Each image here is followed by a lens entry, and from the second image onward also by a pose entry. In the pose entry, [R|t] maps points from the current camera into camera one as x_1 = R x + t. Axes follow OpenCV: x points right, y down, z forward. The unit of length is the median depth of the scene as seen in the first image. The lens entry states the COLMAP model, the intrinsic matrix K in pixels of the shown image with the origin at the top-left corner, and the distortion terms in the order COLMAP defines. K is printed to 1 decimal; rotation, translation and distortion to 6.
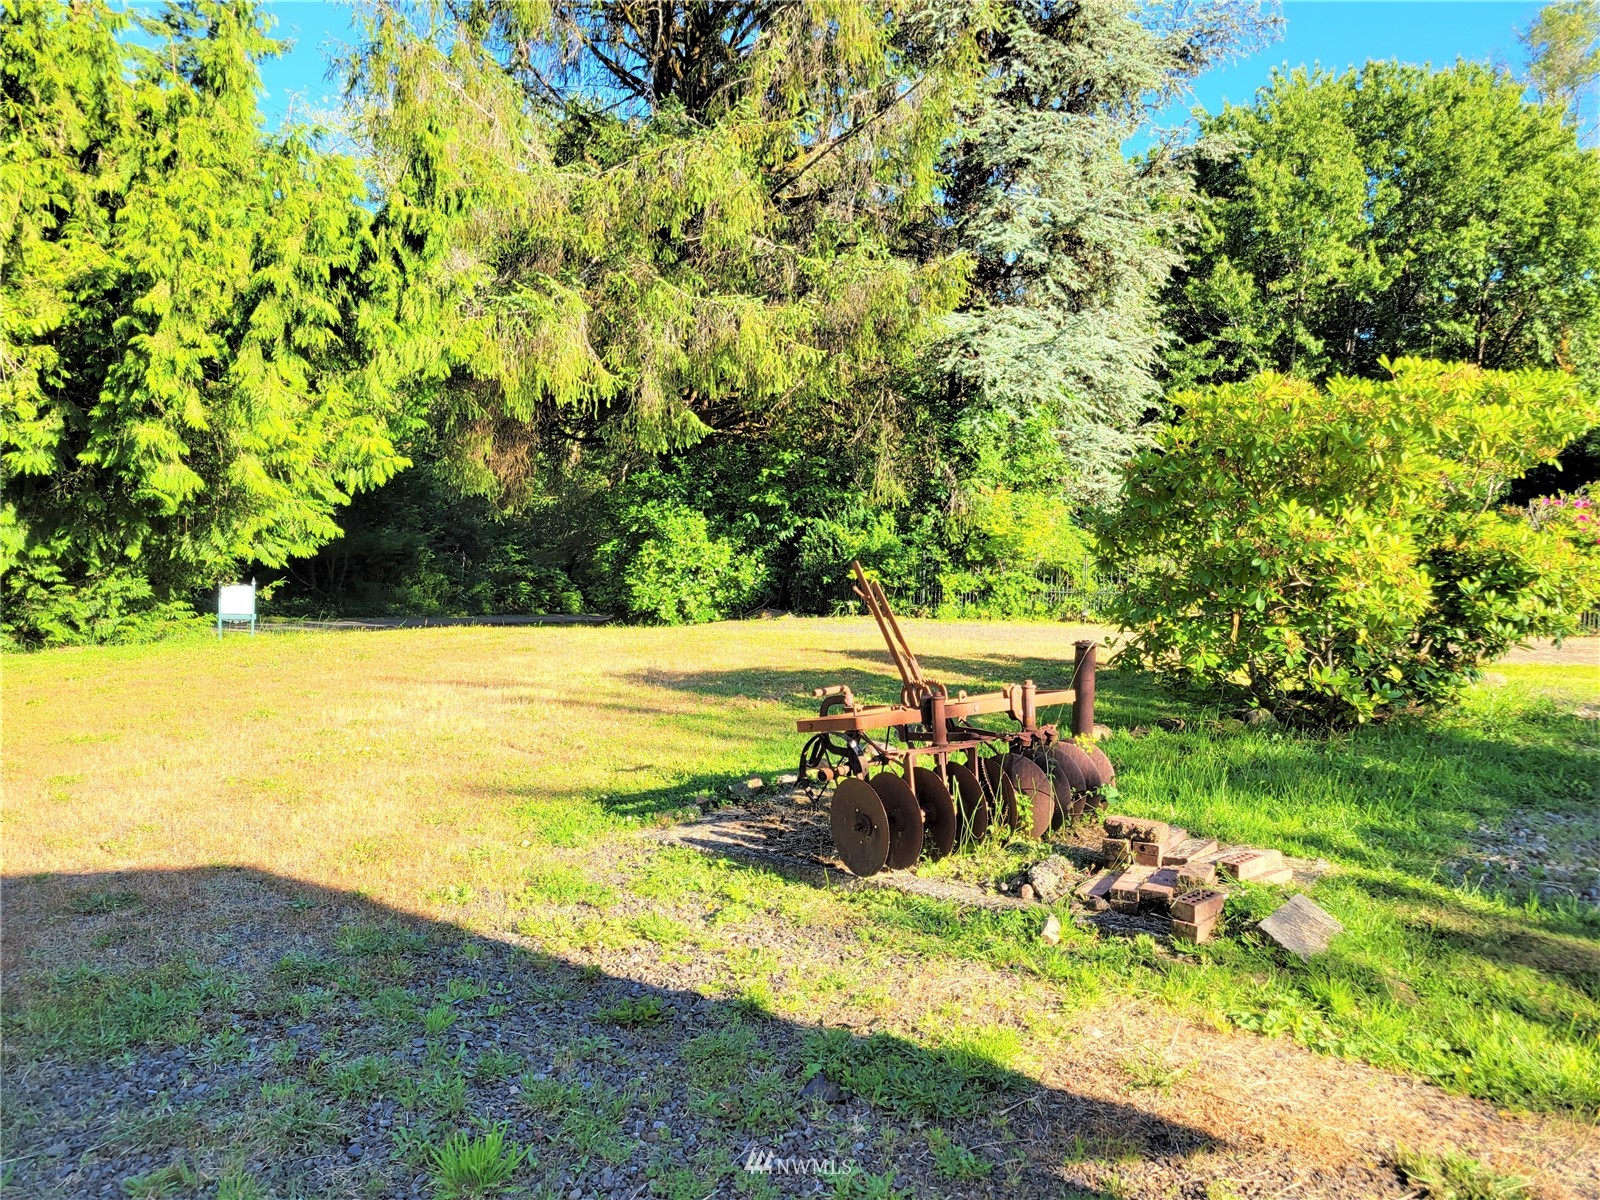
lens RADIAL K [[1209.6, 0, 797.6], [0, 1209.6, 604.1], [0, 0, 1]] dist [0.031638, -0.010580]
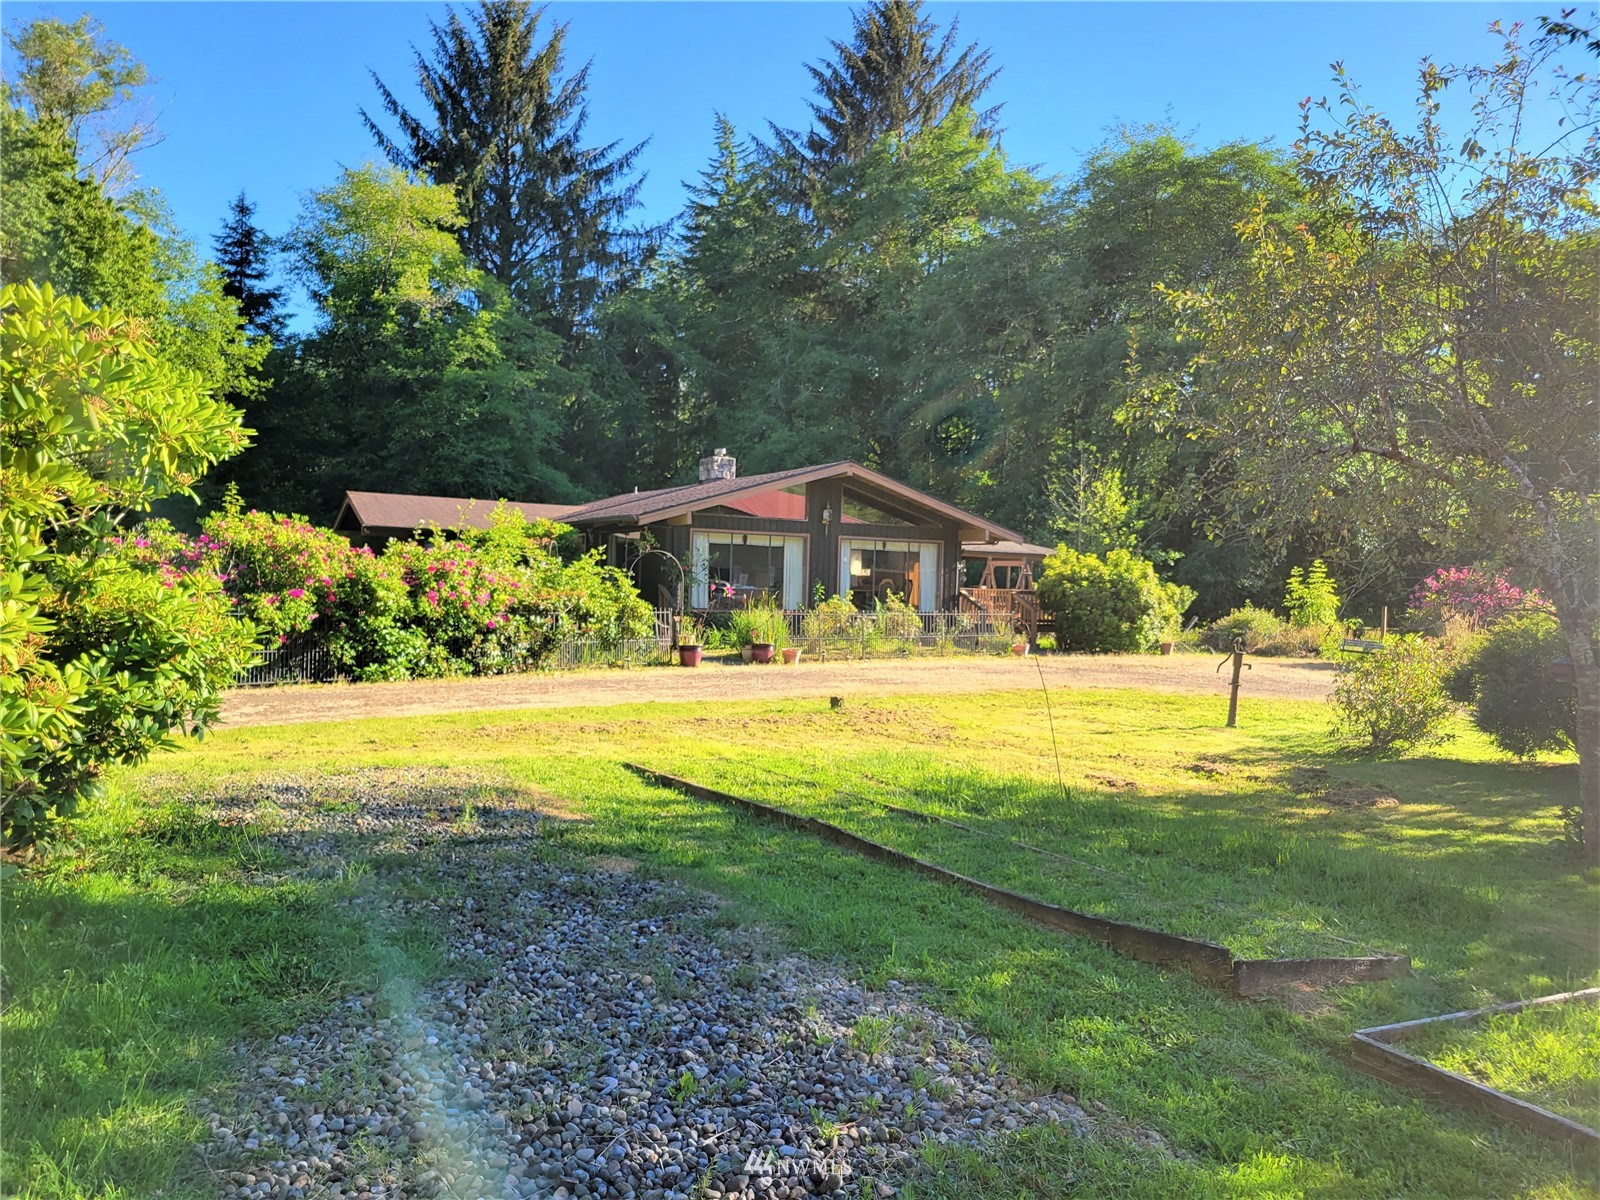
lens RADIAL K [[1209.6, 0, 797.7], [0, 1209.6, 606.8], [0, 0, 1]] dist [0.031638, -0.010580]
pose [[0.454534, -0.013794, 0.890622, 0.124261], [0.035933, 0.999350, -0.002861, -0.031115], [-0.890004, 0.033303, 0.454735, 0.337382]]
